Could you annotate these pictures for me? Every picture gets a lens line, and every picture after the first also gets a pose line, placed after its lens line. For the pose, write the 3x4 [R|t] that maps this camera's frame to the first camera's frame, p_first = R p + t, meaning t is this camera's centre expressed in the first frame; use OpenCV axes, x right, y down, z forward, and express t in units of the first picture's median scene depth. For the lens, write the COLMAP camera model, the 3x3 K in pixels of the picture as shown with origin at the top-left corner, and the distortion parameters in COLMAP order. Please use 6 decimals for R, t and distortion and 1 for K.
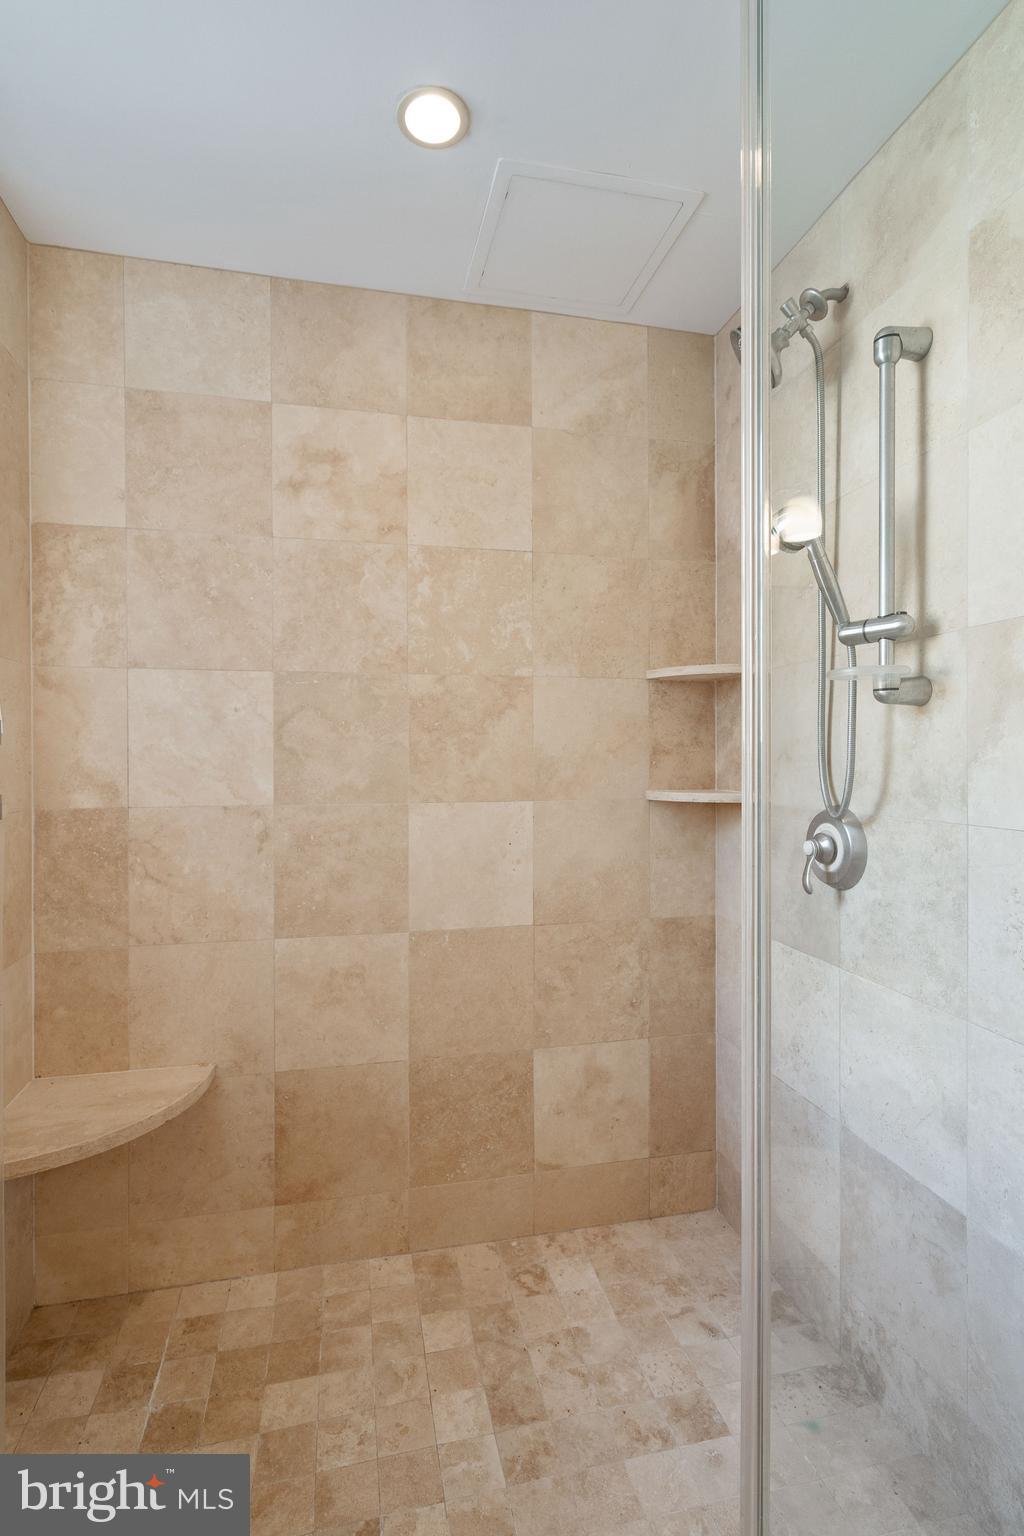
lens RADIAL K [[753.3, 0, 501.0], [0, 753.3, 766.5], [0, 0, 1]] dist [-0.007990, 0.003762]
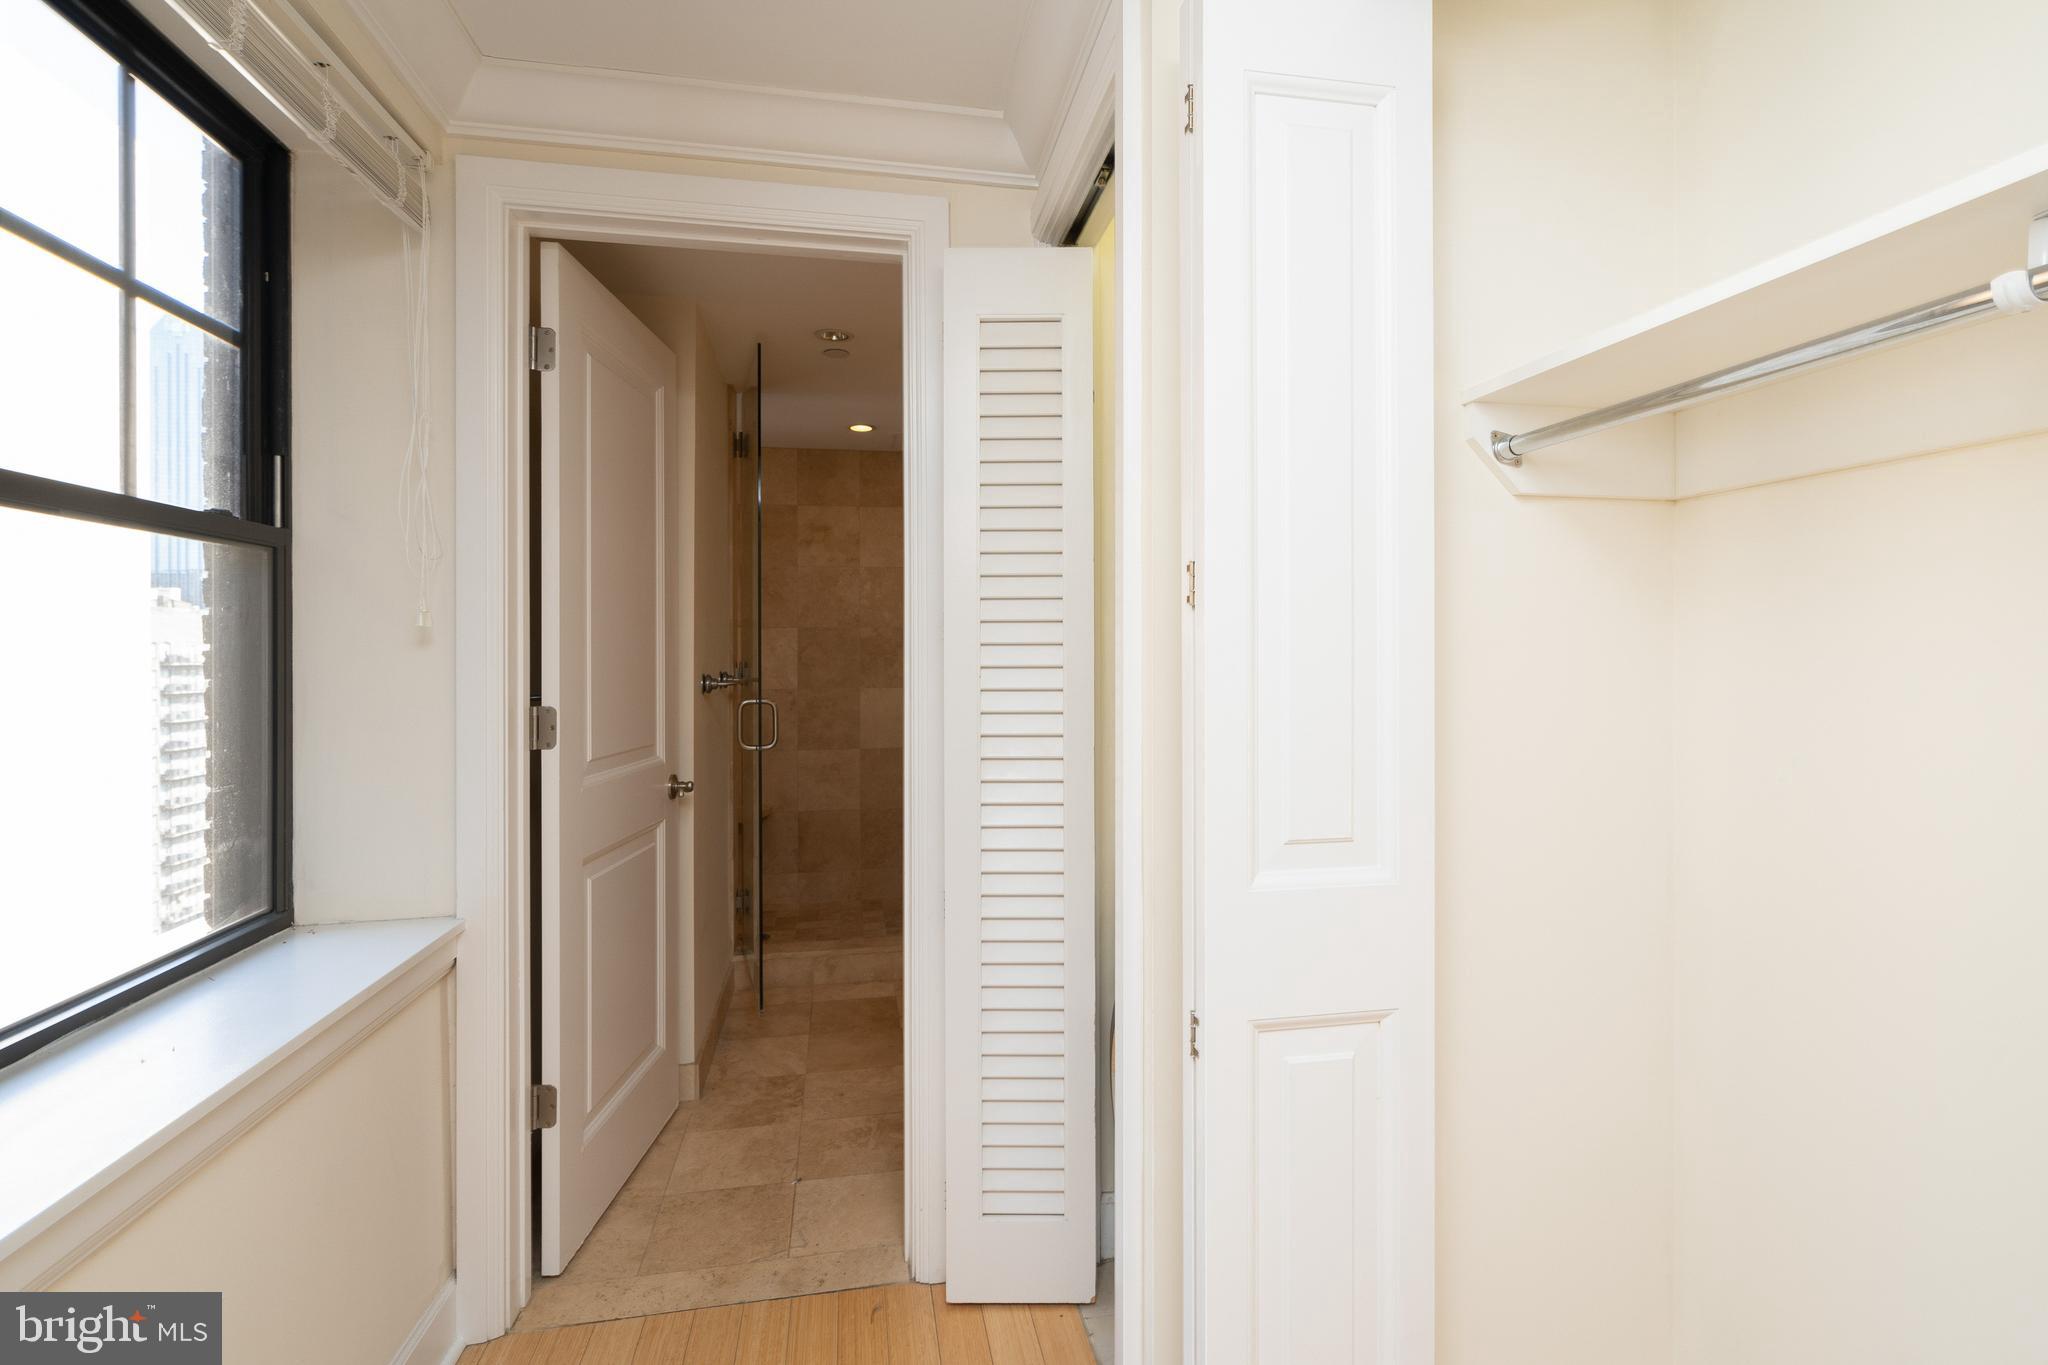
lens RADIAL K [[936.4, 0, 1007.7], [0, 936.4, 652.5], [0, 0, 1]] dist [-0.011419, 0.002335]
pose [[0.999434, -0.002094, -0.033573, 0.398707], [0.001535, 0.999860, -0.016678, -0.007831], [0.033603, 0.016617, 0.999297, -1.697047]]
